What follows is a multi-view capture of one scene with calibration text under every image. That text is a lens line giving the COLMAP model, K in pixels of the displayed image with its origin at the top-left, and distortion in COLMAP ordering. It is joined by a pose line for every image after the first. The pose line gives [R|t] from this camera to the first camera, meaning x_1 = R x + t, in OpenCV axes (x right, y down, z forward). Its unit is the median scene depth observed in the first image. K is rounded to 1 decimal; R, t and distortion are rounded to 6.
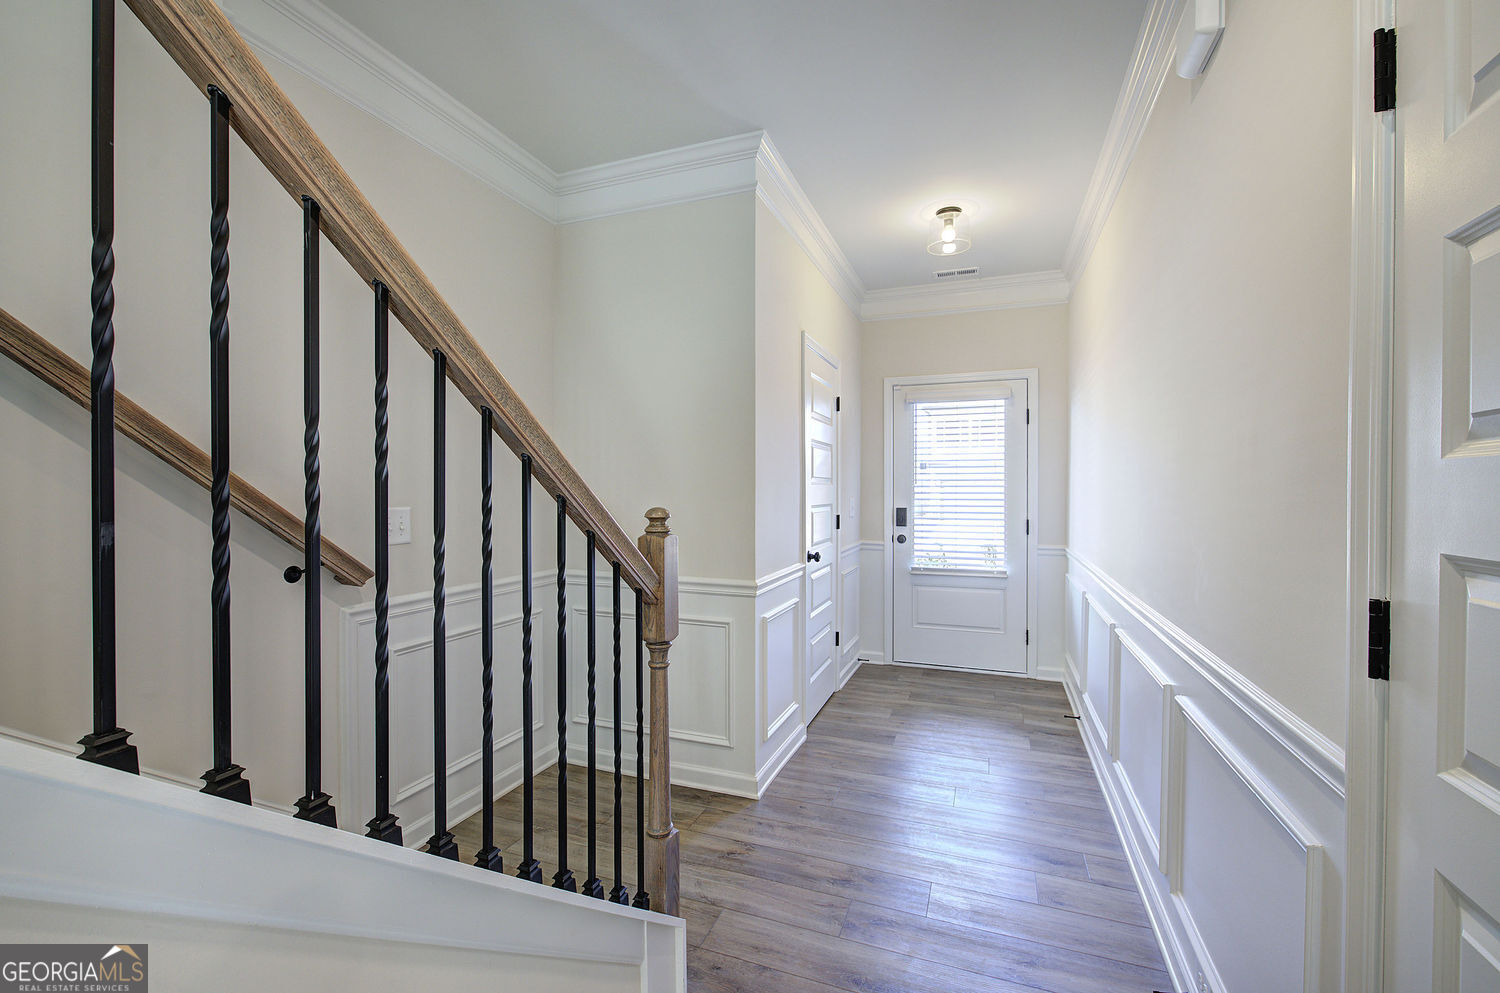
lens RADIAL K [[636.9, 0, 757.6], [0, 636.9, 495.4], [0, 0, 1]] dist [-0.001406, -0.000095]
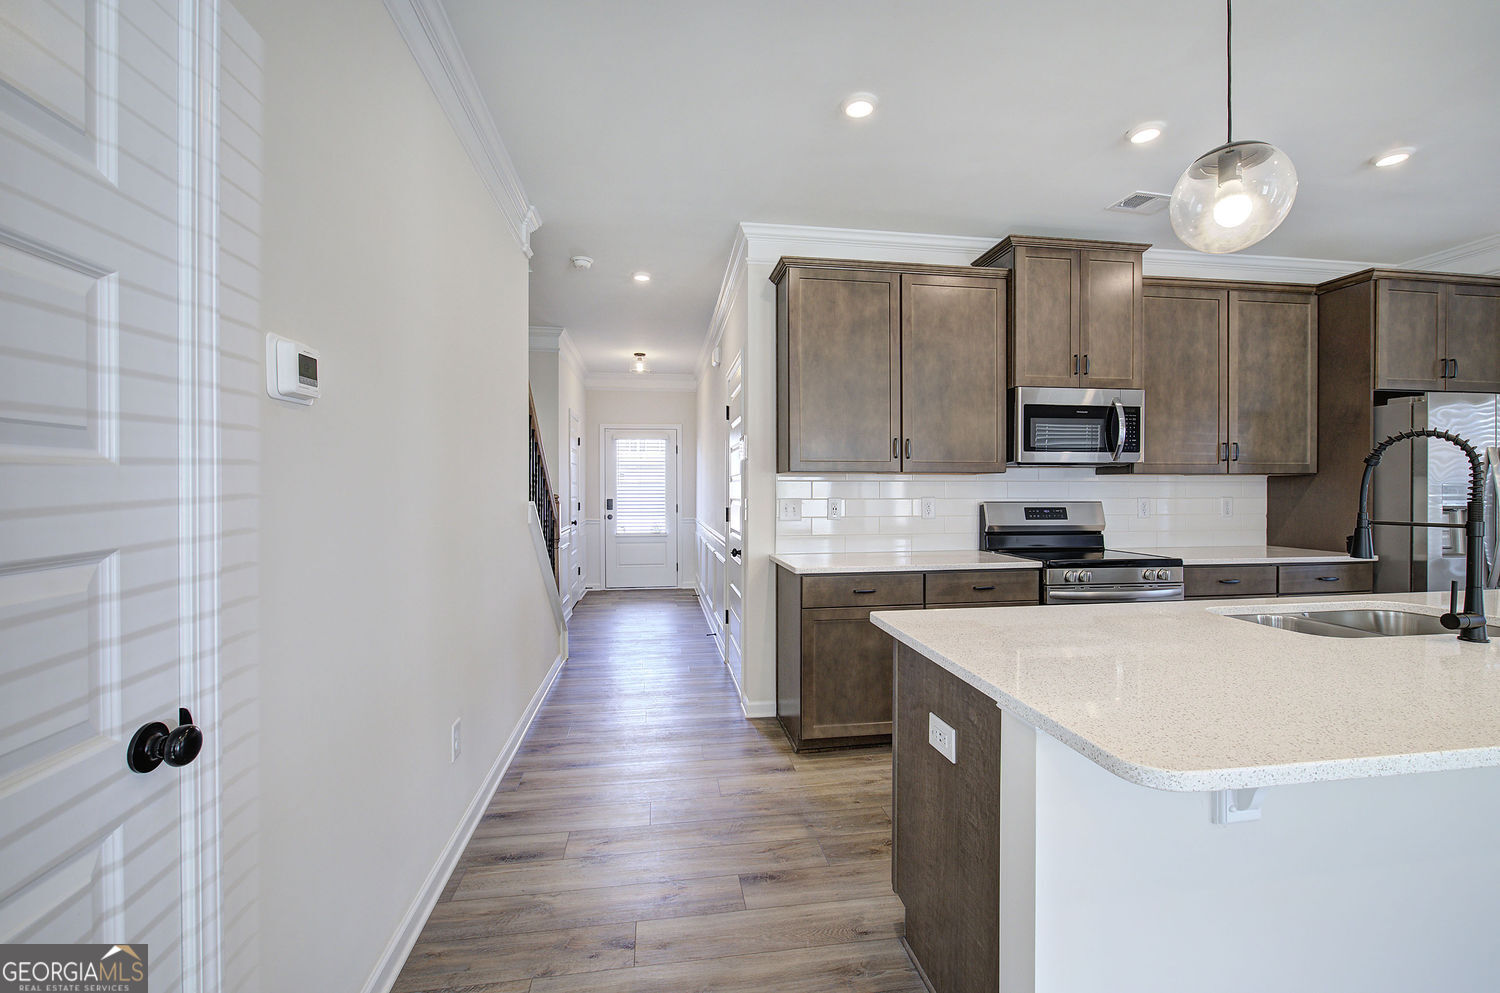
lens RADIAL K [[636.9, 0, 757.6], [0, 636.9, 495.4], [0, 0, 1]] dist [-0.001406, -0.000095]
pose [[0.868831, -0.006651, 0.495064, -0.299365], [0.006829, 0.999976, 0.001450, 0.010478], [-0.495062, 0.002121, 0.868855, -0.748830]]
